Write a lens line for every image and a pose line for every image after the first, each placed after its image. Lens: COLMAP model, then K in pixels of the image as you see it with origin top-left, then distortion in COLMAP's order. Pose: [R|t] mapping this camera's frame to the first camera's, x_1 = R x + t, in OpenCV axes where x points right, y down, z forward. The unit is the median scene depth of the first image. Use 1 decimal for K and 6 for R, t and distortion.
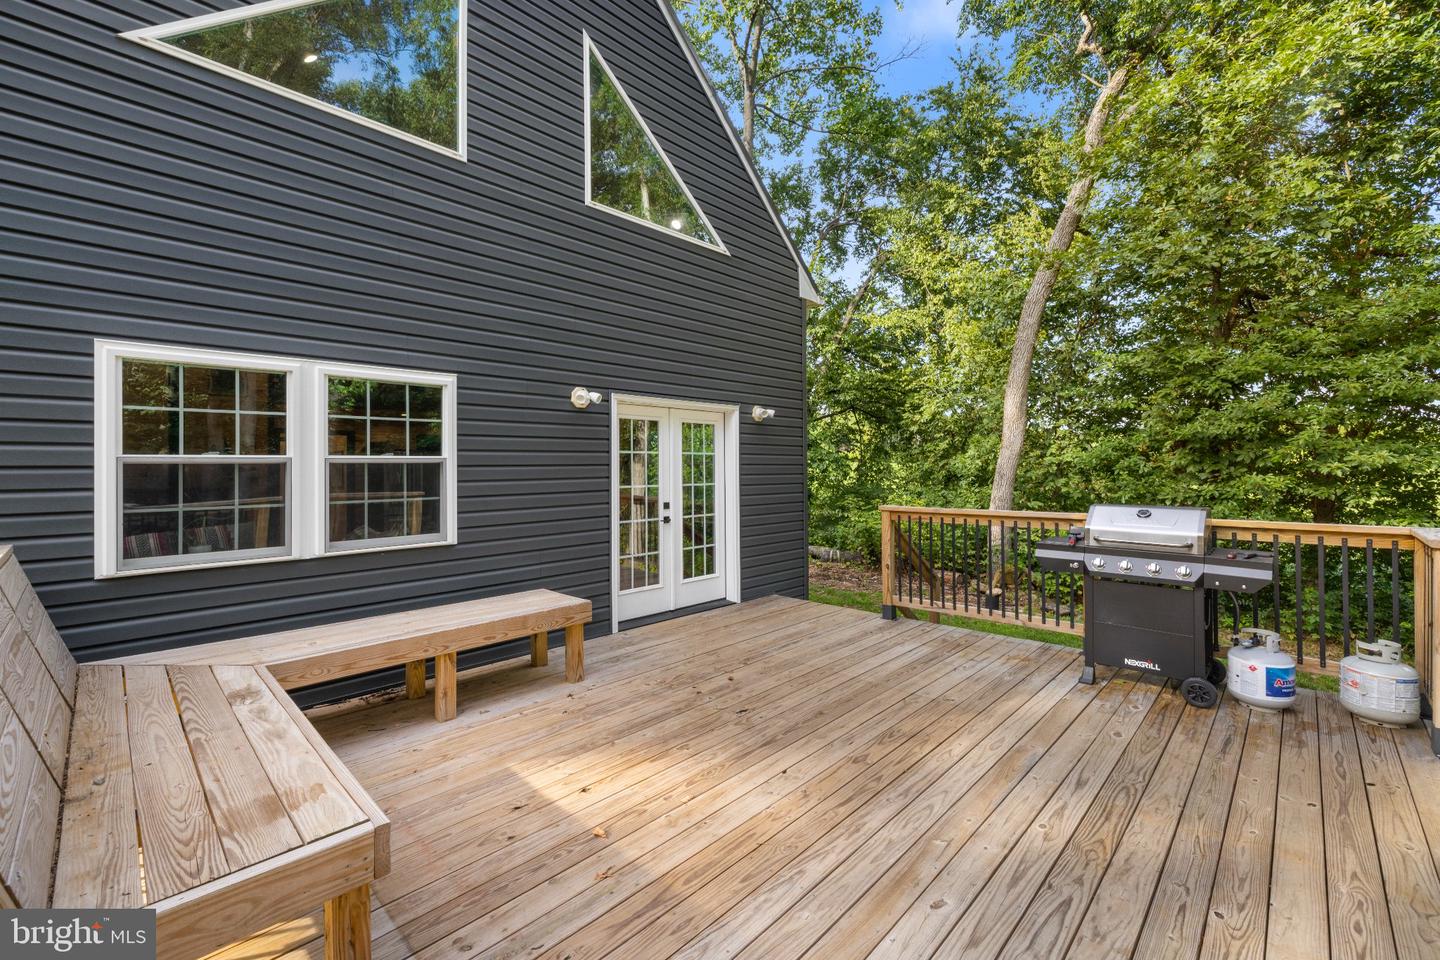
lens RADIAL K [[613.4, 0, 720.0], [0, 613.4, 480.0], [0, 0, 1]] dist [-0.006092, -0.000672]
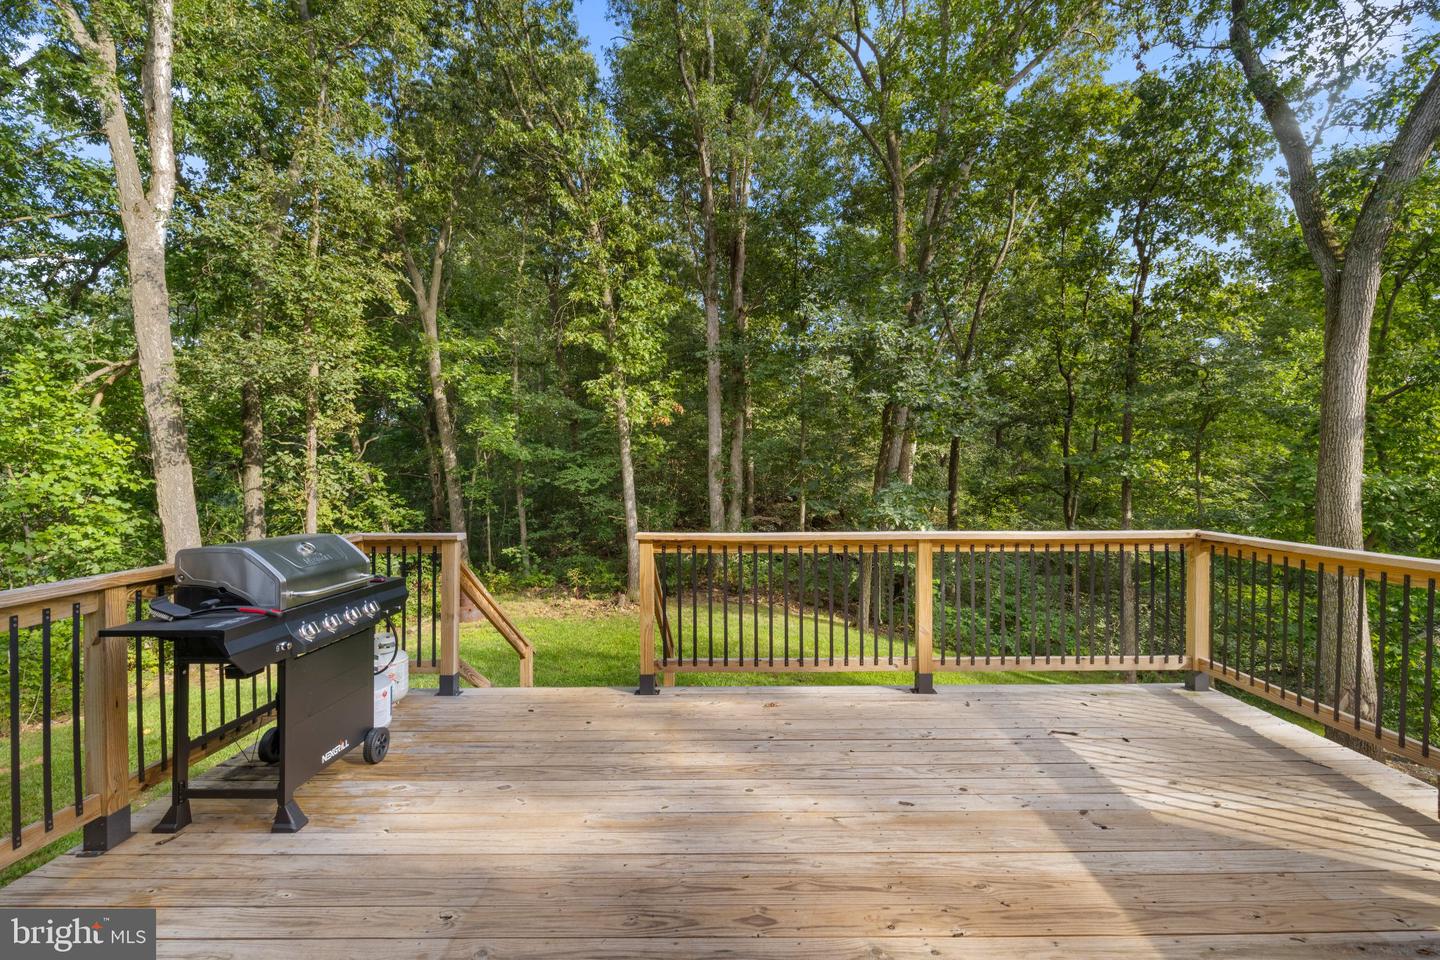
lens RADIAL K [[613.4, 0, 720.0], [0, 613.4, 480.0], [0, 0, 1]] dist [-0.006092, -0.000672]
pose [[-0.688069, 0.009887, 0.725578, -0.214723], [0.036380, 0.999120, 0.020885, -0.034303], [-0.724732, 0.040767, -0.687823, 1.394022]]
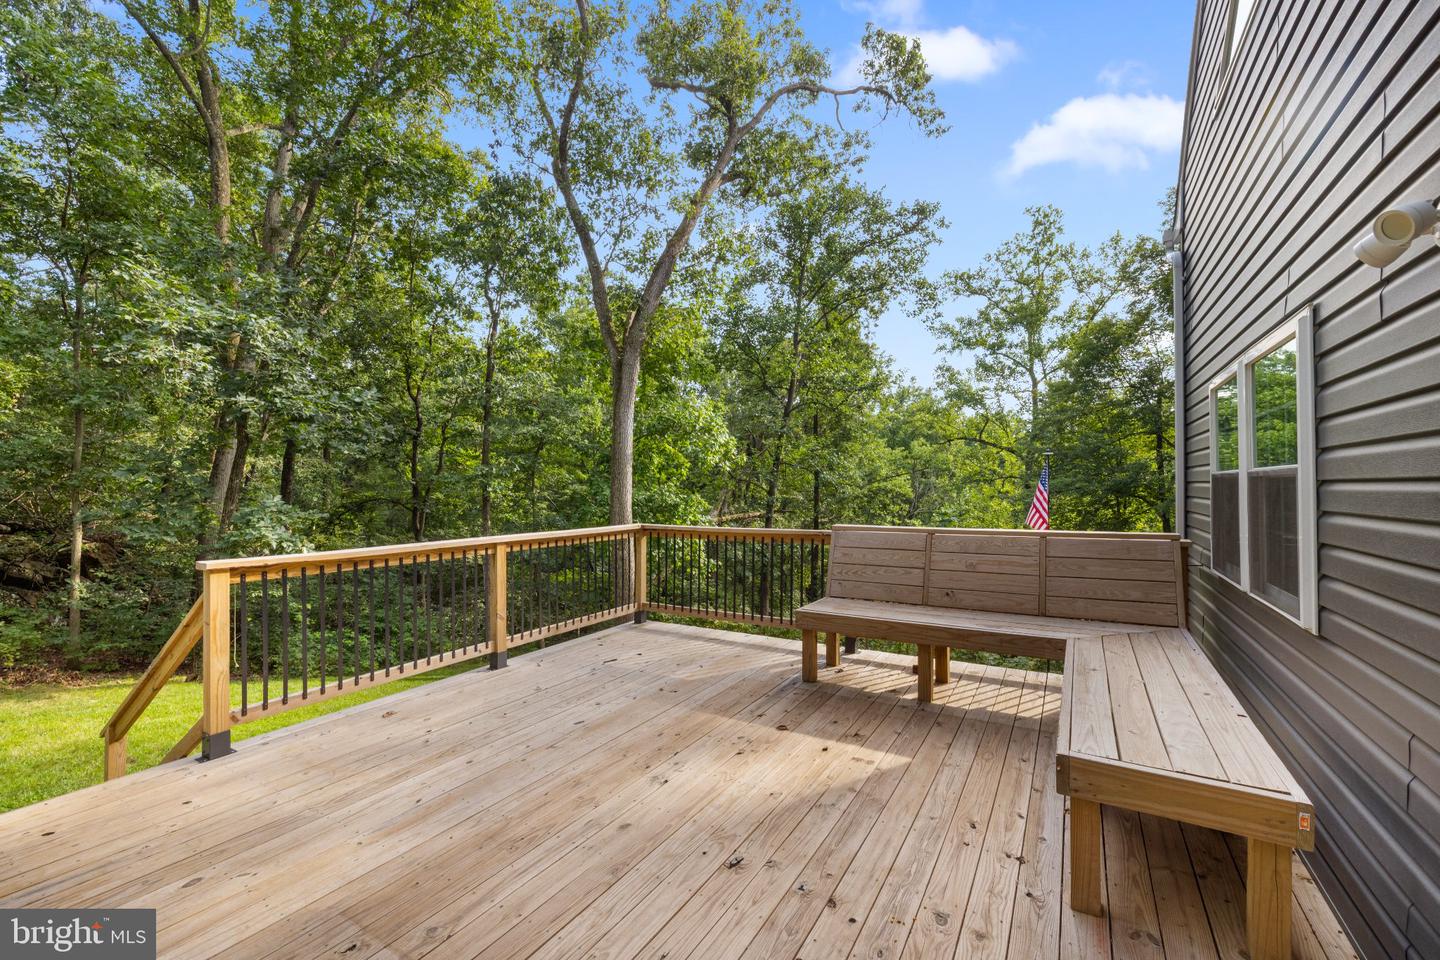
lens RADIAL K [[613.4, 0, 720.0], [0, 613.4, 480.0], [0, 0, 1]] dist [-0.006092, -0.000672]
pose [[-0.973442, 0.016529, -0.228337, 0.223357], [0.011726, 0.999681, 0.022376, -0.055891], [0.228634, 0.019104, -0.973325, 1.858499]]
